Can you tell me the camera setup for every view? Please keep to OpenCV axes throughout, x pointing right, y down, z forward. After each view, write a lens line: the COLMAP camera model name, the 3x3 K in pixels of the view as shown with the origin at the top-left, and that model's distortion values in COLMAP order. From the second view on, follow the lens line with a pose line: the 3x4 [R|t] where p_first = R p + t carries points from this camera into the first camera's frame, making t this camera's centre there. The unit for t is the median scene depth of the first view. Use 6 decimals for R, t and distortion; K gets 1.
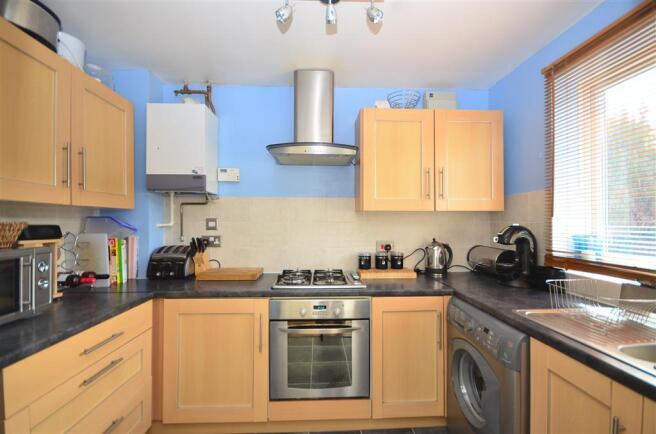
lens RADIAL K [[284.7, 0, 329.1], [0, 284.7, 219.6], [0, 0, 1]] dist [-0.002994, -0.000125]
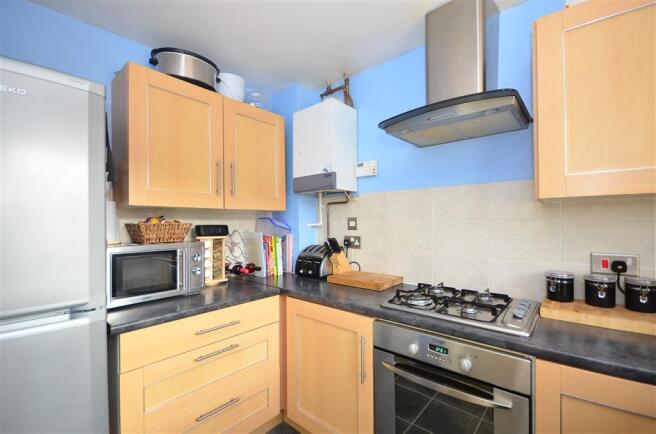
lens RADIAL K [[284.7, 0, 329.1], [0, 284.7, 219.6], [0, 0, 1]] dist [-0.002994, -0.000125]
pose [[0.727053, -0.015741, -0.686400, 0.201439], [0.016767, 0.999846, -0.005169, 0.006665], [0.686376, -0.007751, 0.727205, 0.293317]]
